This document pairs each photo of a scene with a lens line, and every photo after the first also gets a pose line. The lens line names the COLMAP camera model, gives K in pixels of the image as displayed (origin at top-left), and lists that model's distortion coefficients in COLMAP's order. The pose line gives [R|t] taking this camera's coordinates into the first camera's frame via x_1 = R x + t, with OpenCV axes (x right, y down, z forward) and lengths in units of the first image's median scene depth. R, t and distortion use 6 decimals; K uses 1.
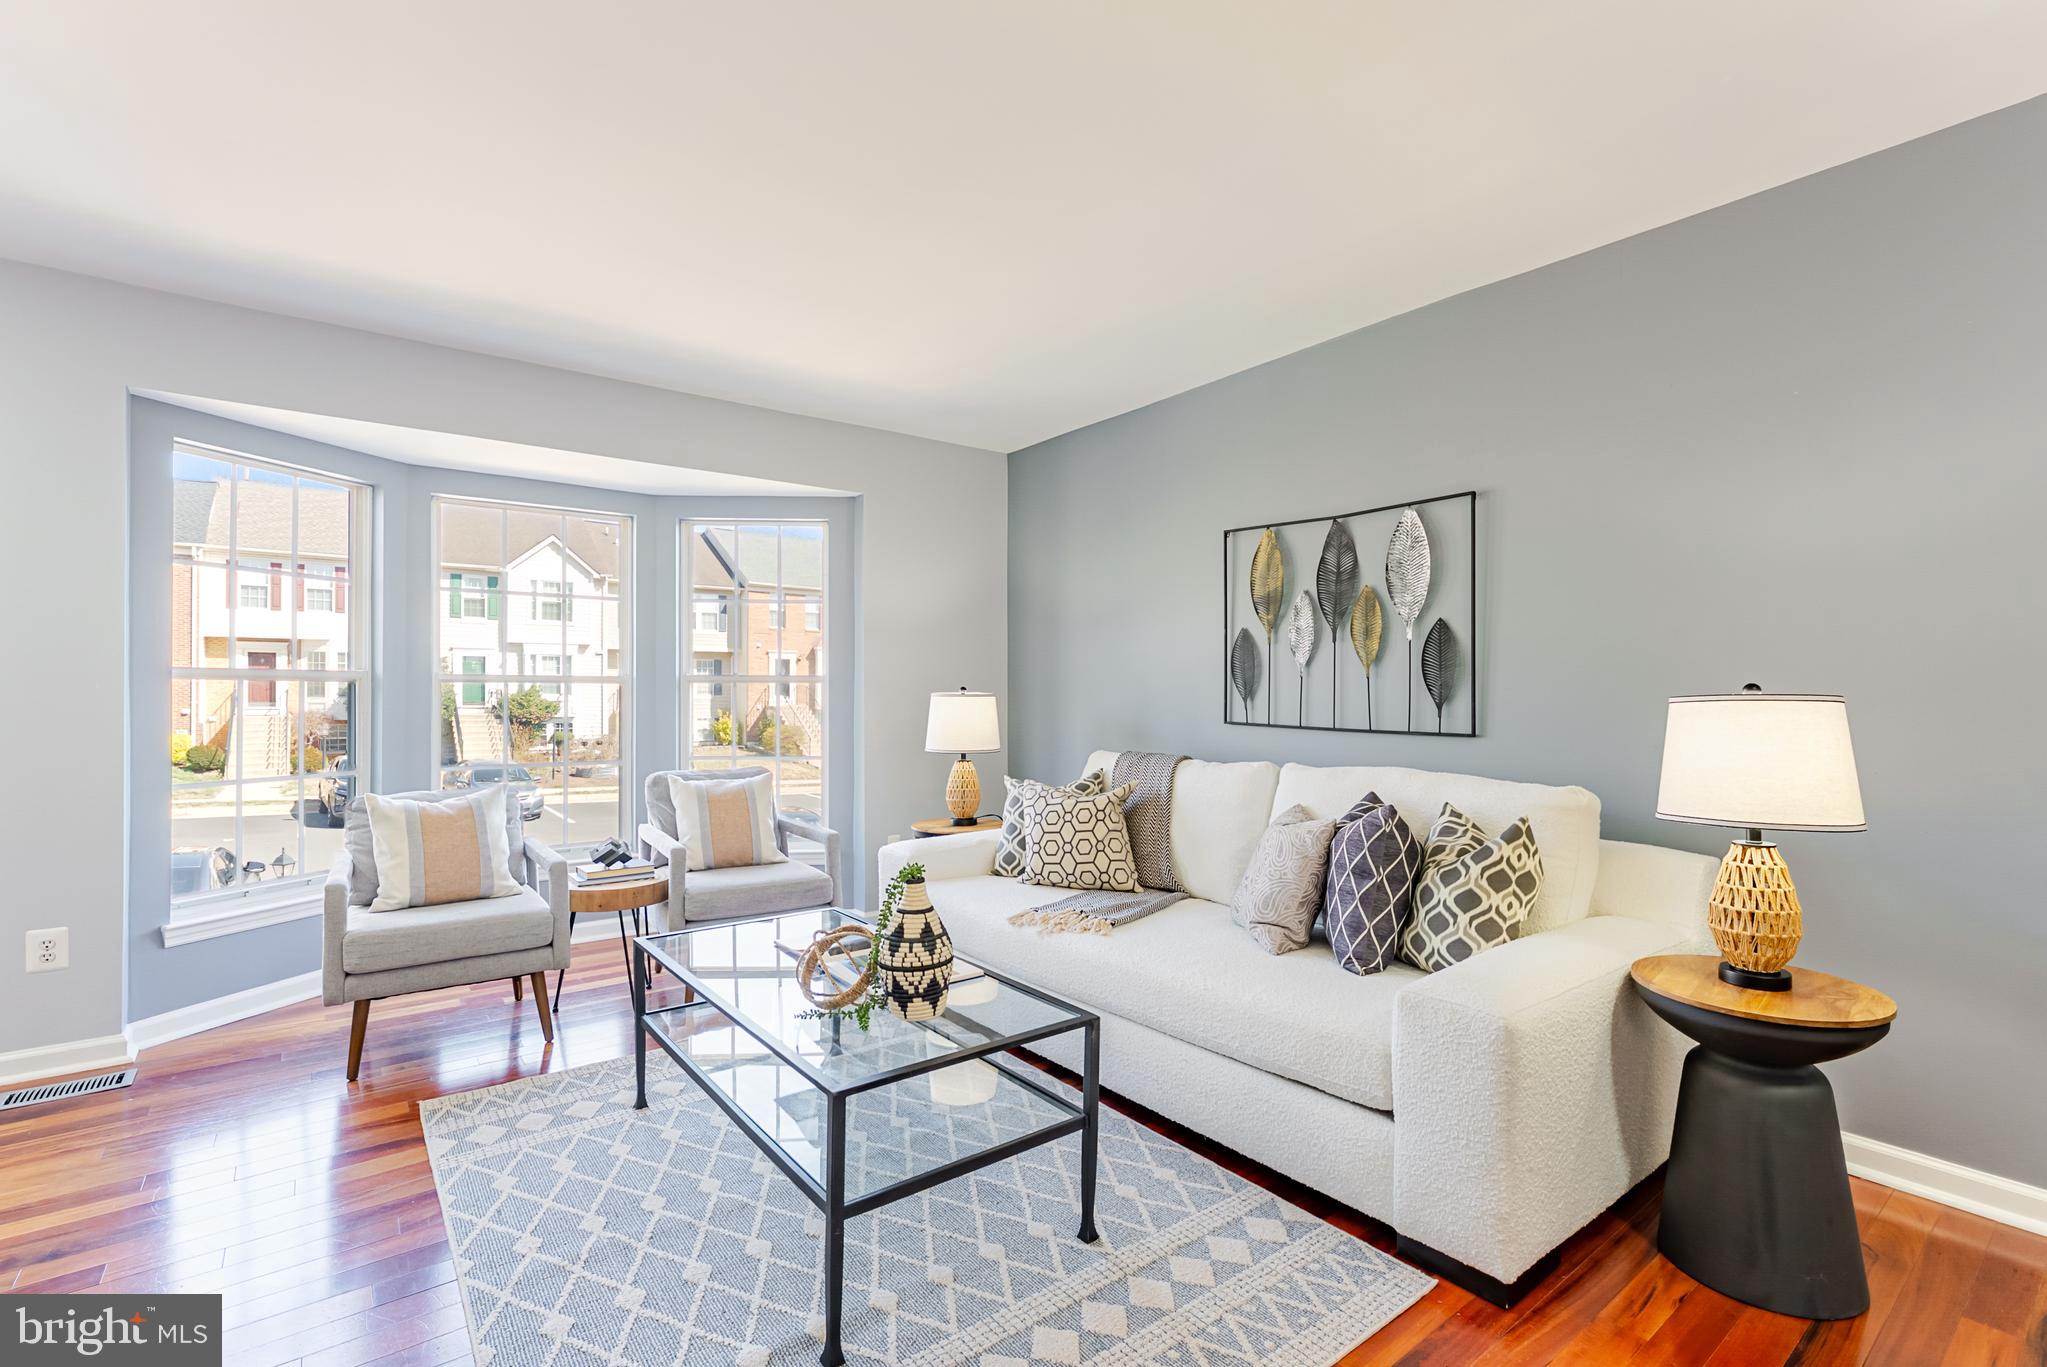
lens RADIAL K [[922.8, 0, 1027.1], [0, 922.8, 689.5], [0, 0, 1]] dist [-0.004806, -0.000375]
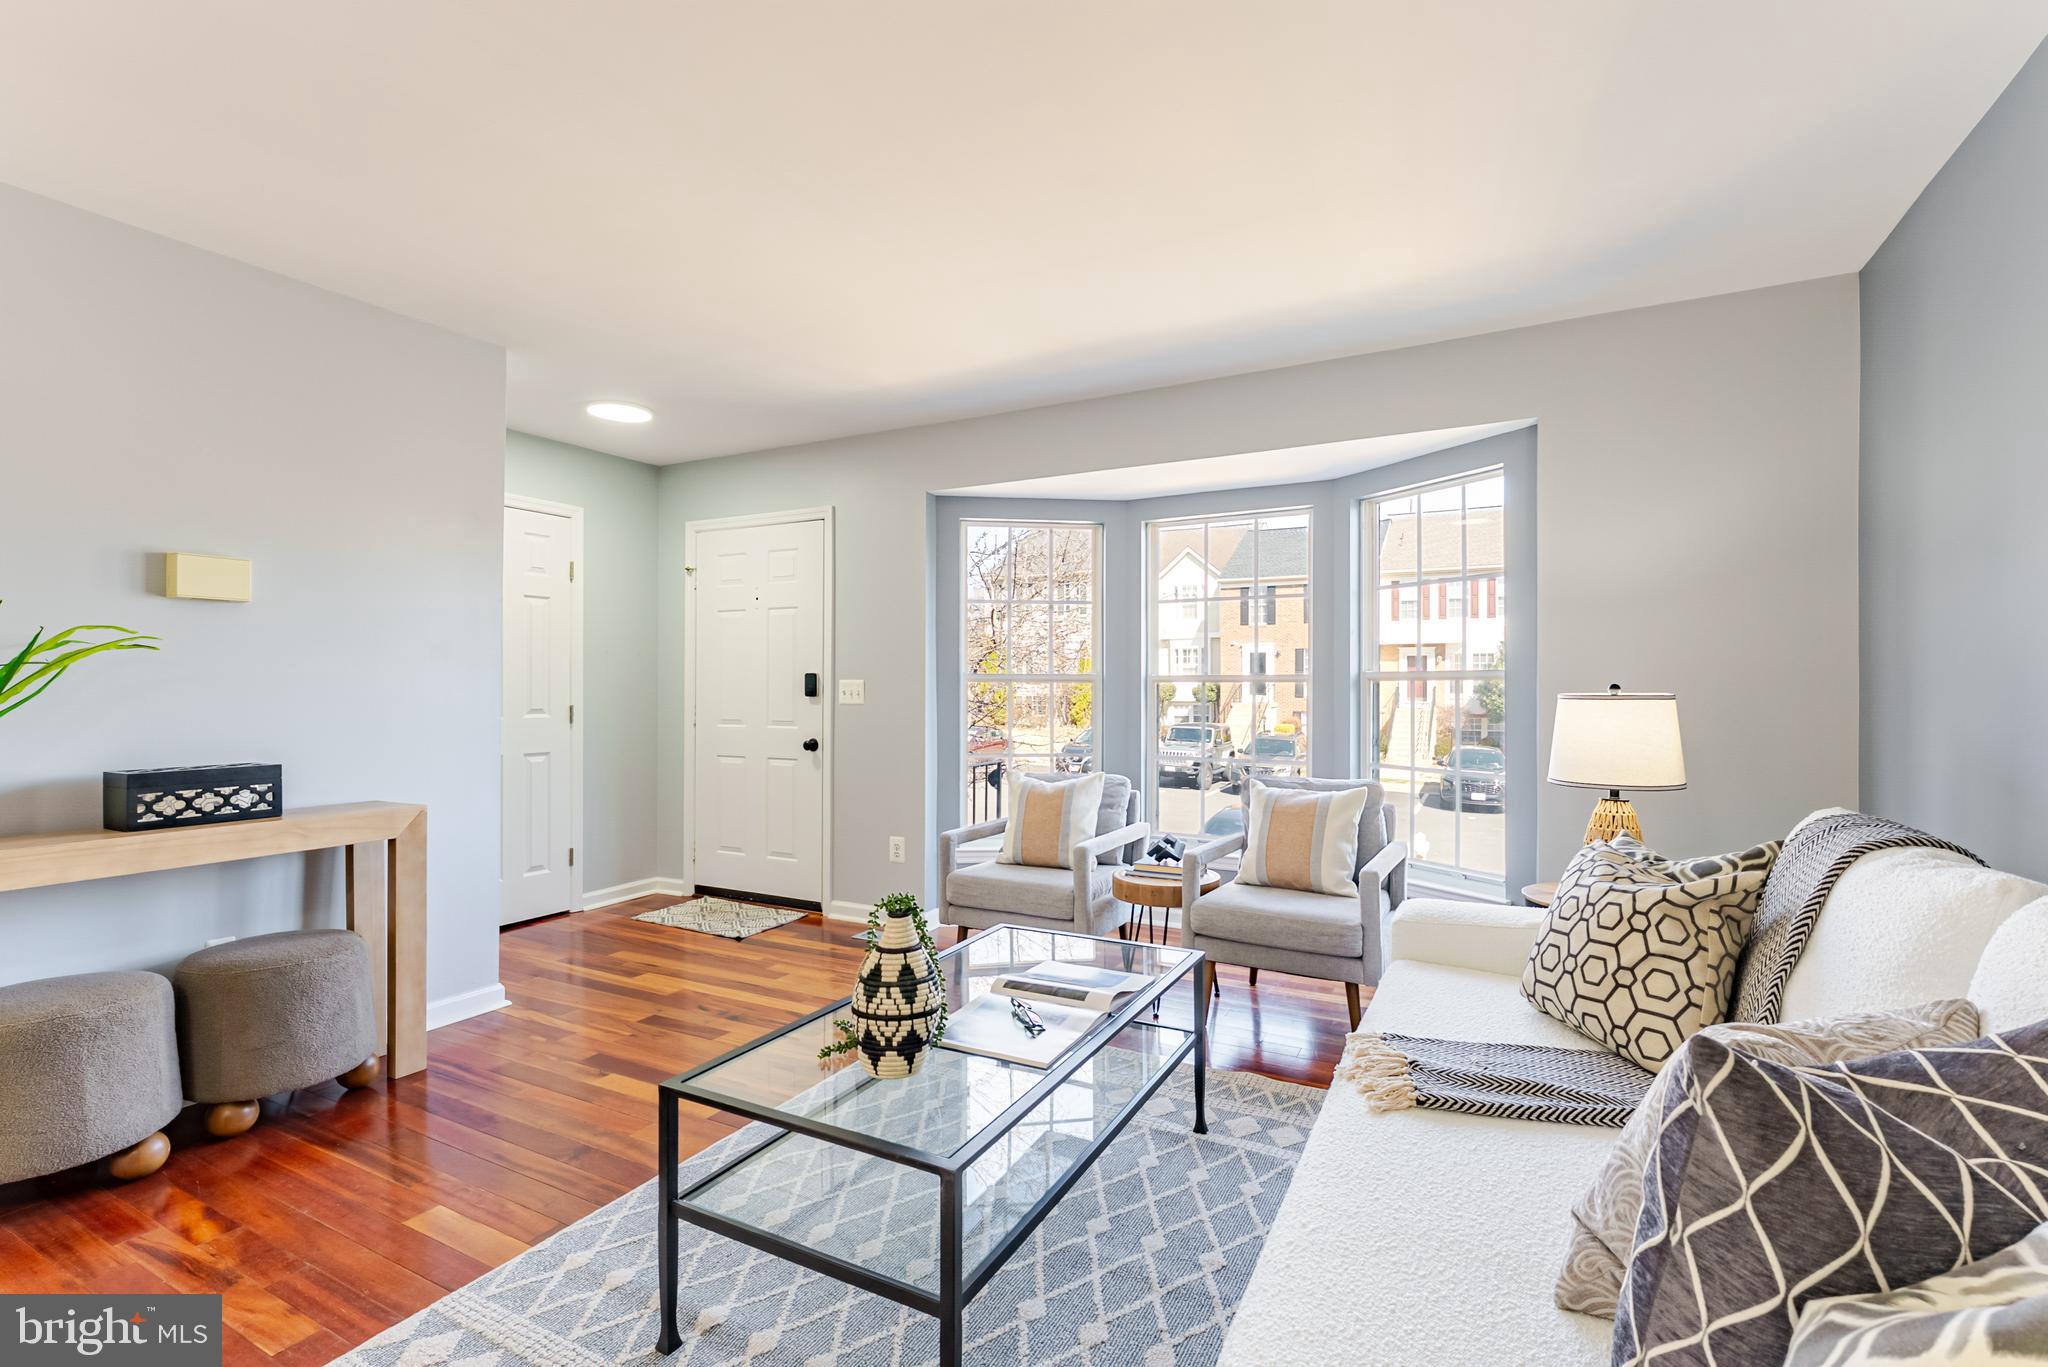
lens RADIAL K [[912.4, 0, 1026.5], [0, 912.4, 680.7], [0, 0, 1]] dist [-0.003906, -0.000003]
pose [[0.424150, -0.008334, -0.905554, 0.439213], [0.002839, 0.999965, -0.007874, -0.002059], [0.905587, 0.000769, 0.424159, 0.476823]]
